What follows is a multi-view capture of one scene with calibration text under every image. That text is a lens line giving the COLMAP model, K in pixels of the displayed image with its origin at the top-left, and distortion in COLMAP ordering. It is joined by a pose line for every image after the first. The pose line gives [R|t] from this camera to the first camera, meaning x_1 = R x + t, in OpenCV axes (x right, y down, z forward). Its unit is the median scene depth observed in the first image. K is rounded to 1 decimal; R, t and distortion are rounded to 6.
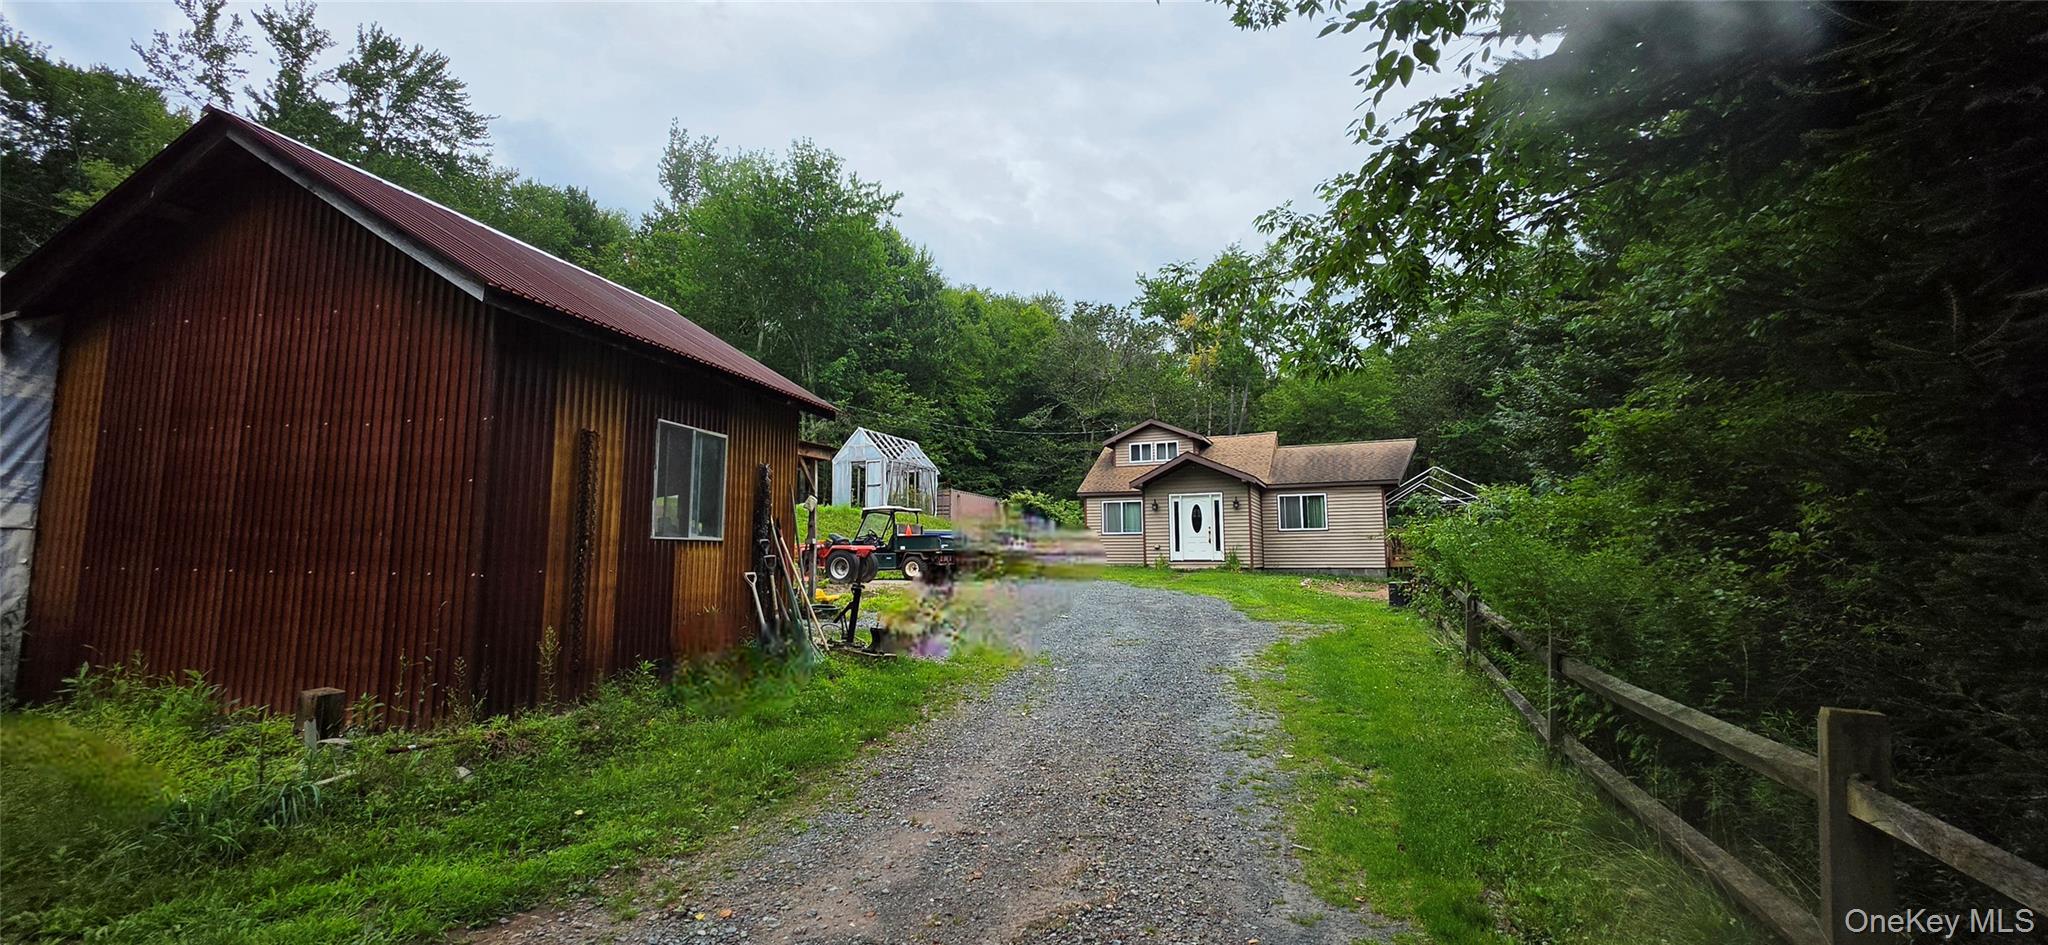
lens RADIAL K [[787.8, 0, 1020.4], [0, 787.8, 464.8], [0, 0, 1]] dist [-0.000933, 0.000017]
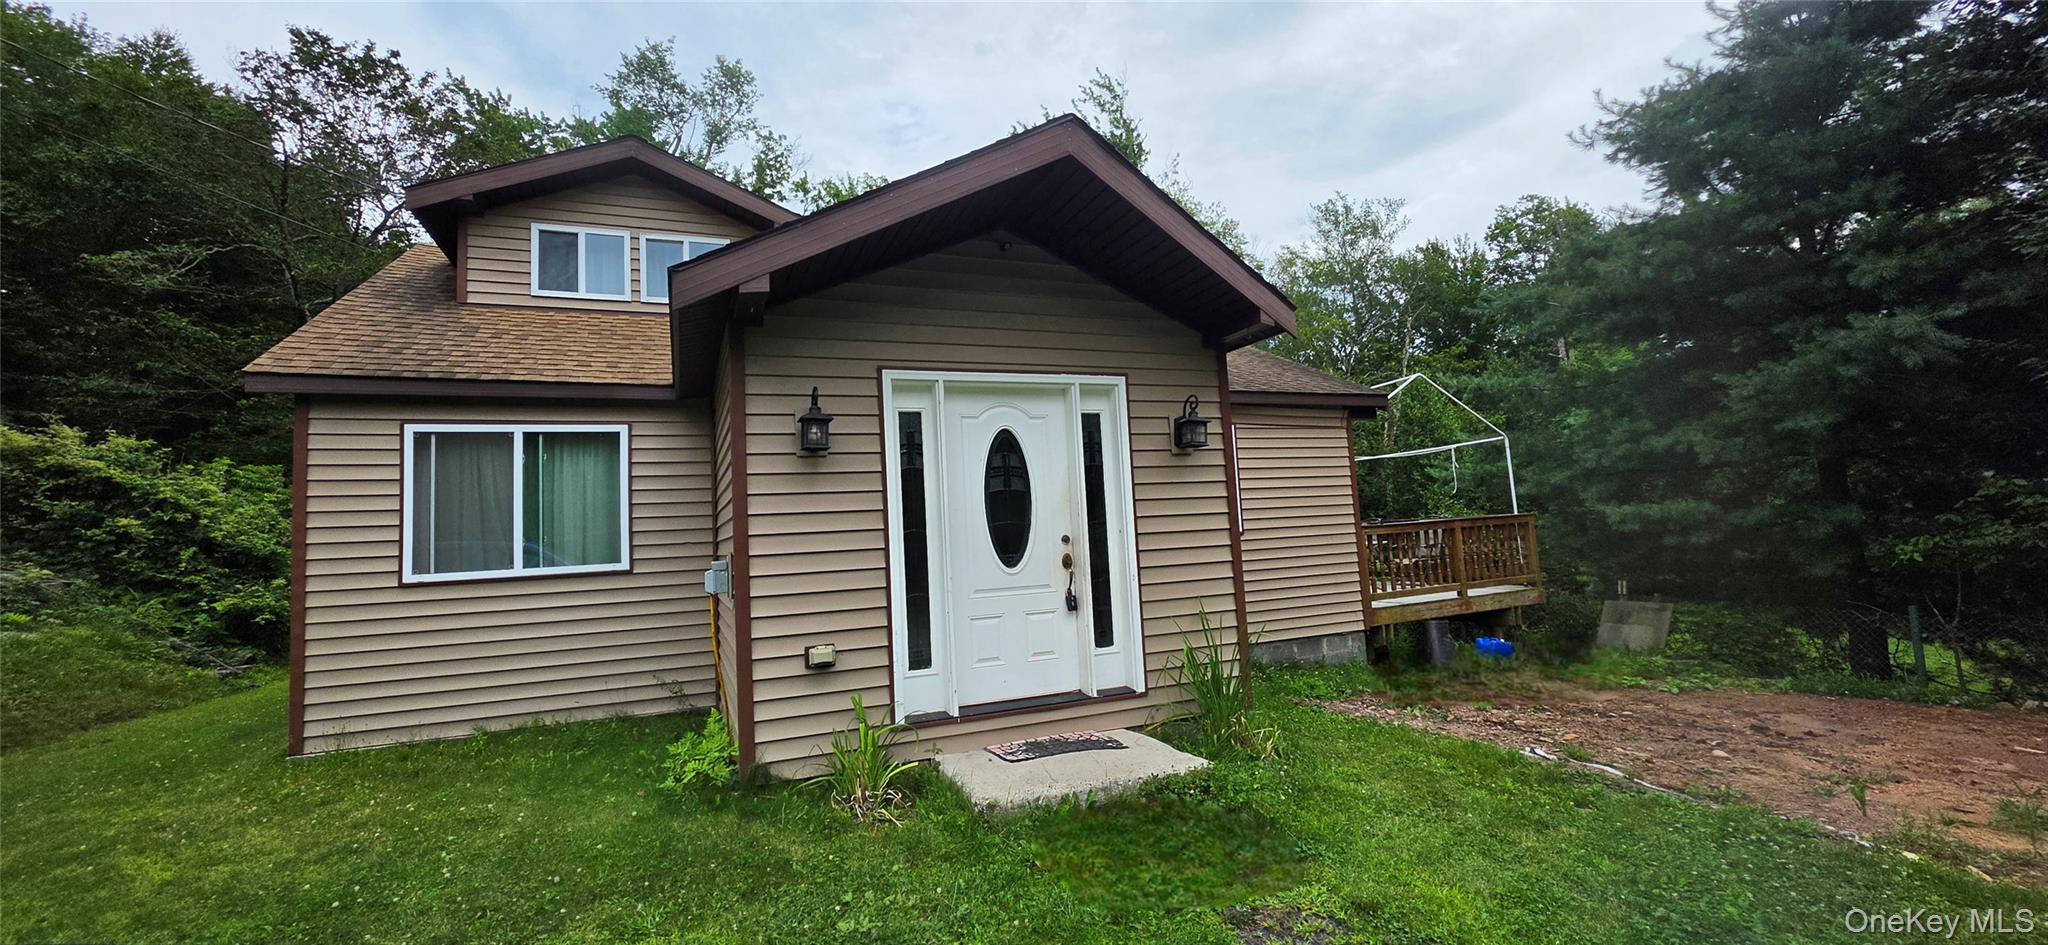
lens RADIAL K [[819.0, 0, 1006.6], [0, 819.0, 473.4], [0, 0, 1]] dist [-0.001677, -0.000260]
pose [[0.706764, 0.019618, 0.707177, 0.062920], [-0.032051, 0.999477, 0.004305, 0.053123], [-0.706723, -0.025709, 0.707023, 0.740132]]
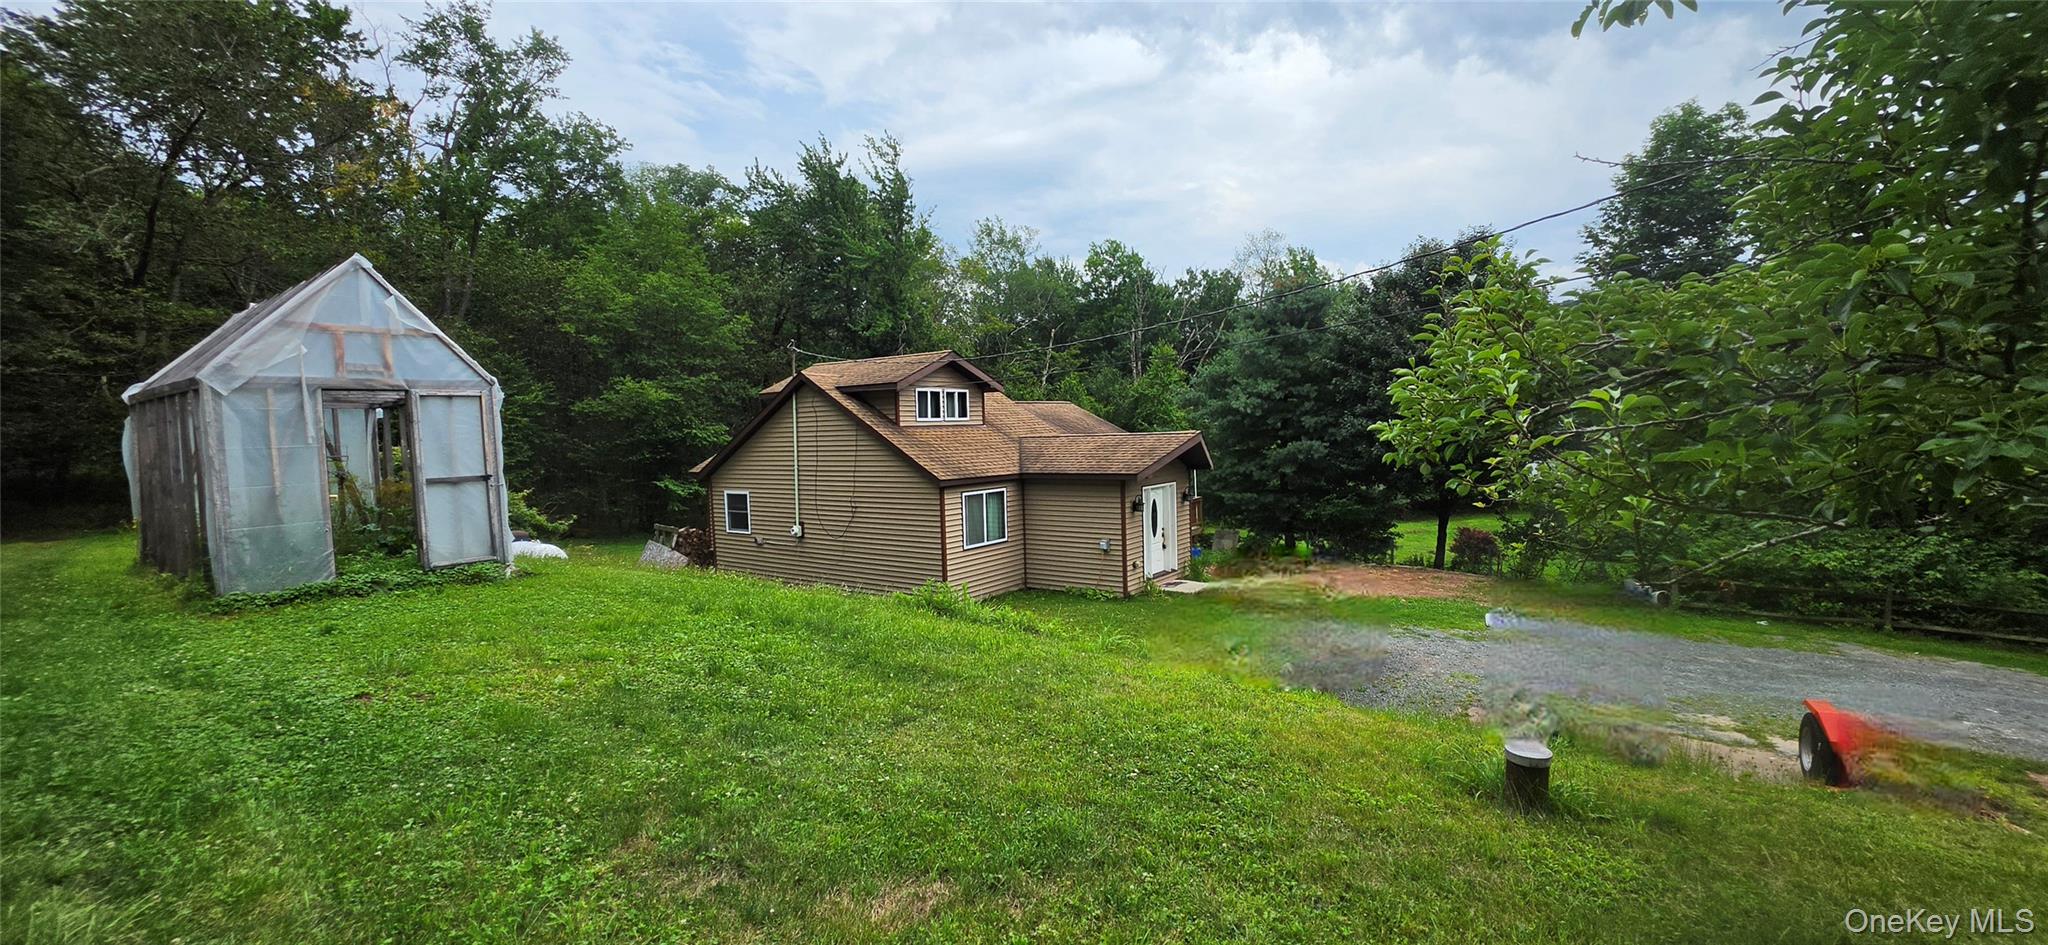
lens RADIAL K [[787.8, 0, 1020.4], [0, 787.8, 464.8], [0, 0, 1]] dist [-0.000933, 0.000017]
pose [[0.244037, -0.042585, 0.968830, -0.447097], [-0.084661, 0.994286, 0.065029, -0.015795], [-0.966063, -0.097892, 0.239037, 0.827537]]
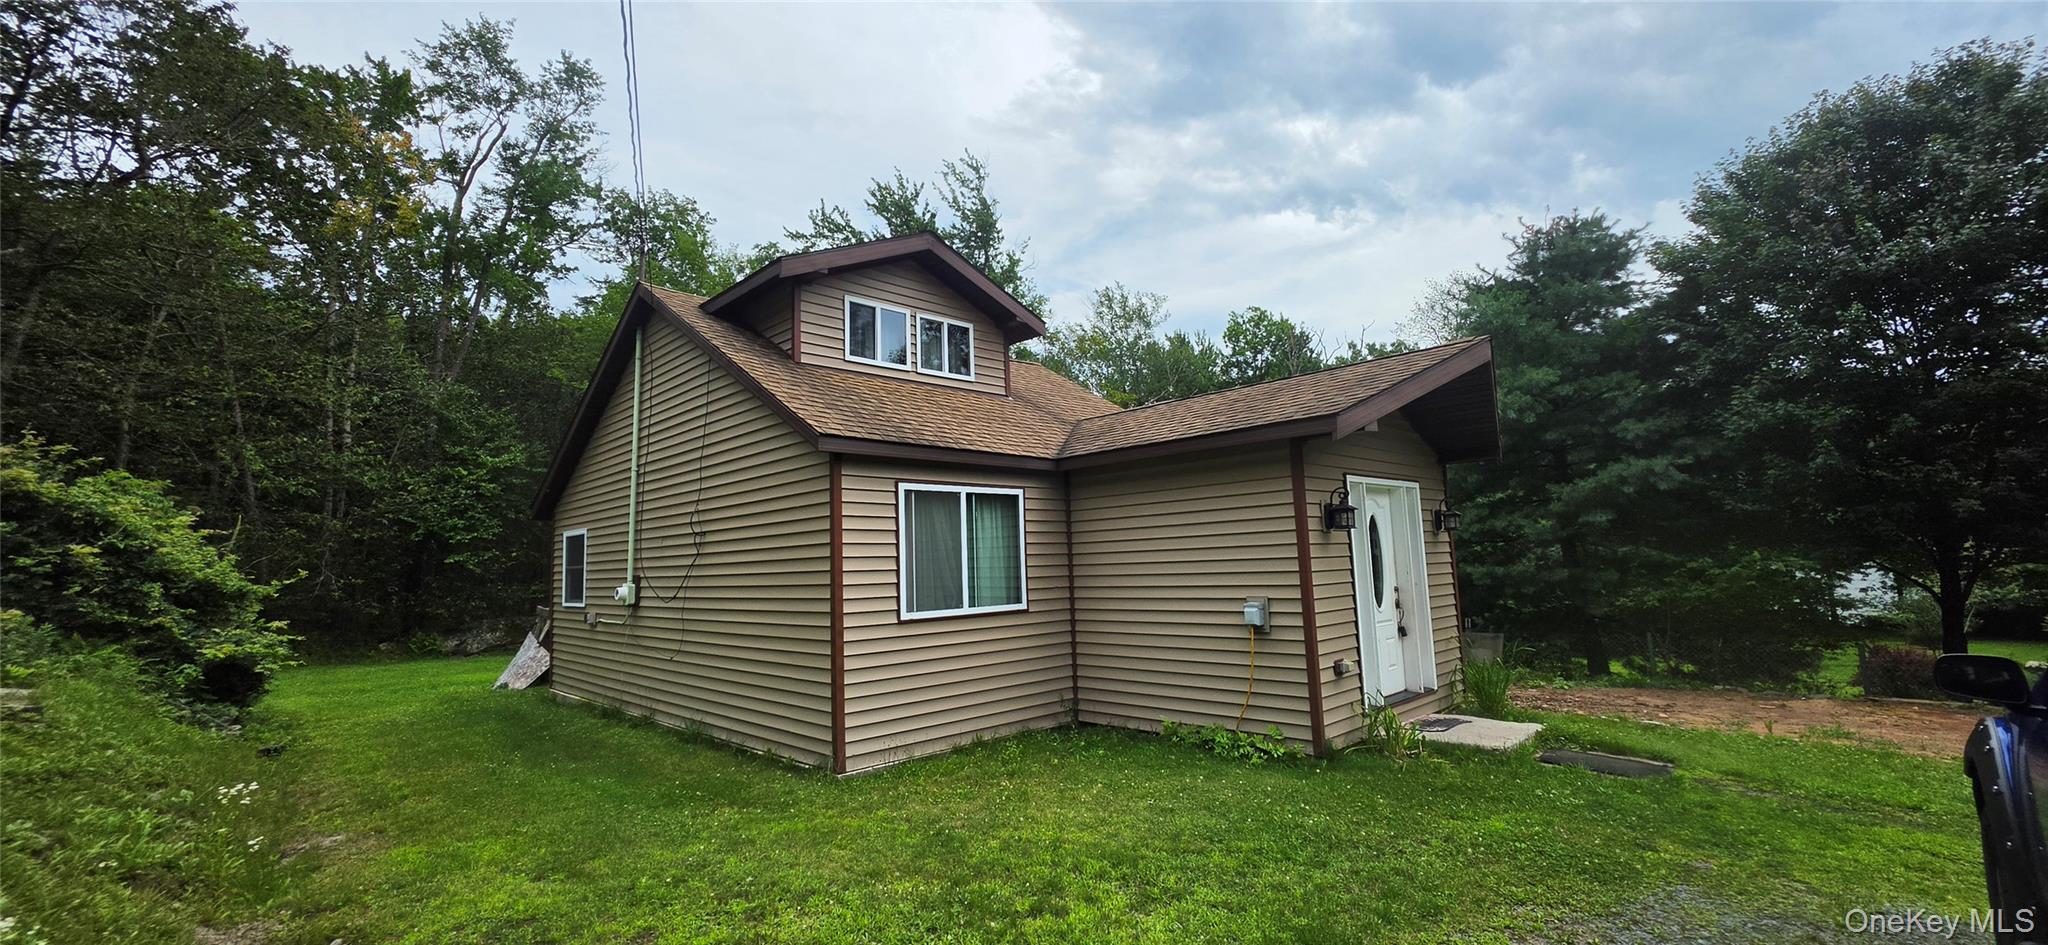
lens RADIAL K [[814.9, 0, 1024.0], [0, 814.9, 472.5], [0, 0, 1]] dist [0.000643, 0.000171]
pose [[0.405264, 0.091416, 0.909618, -0.108999], [-0.073571, 0.995022, -0.067221, 0.057000], [-0.911235, -0.039680, 0.409972, 0.867679]]
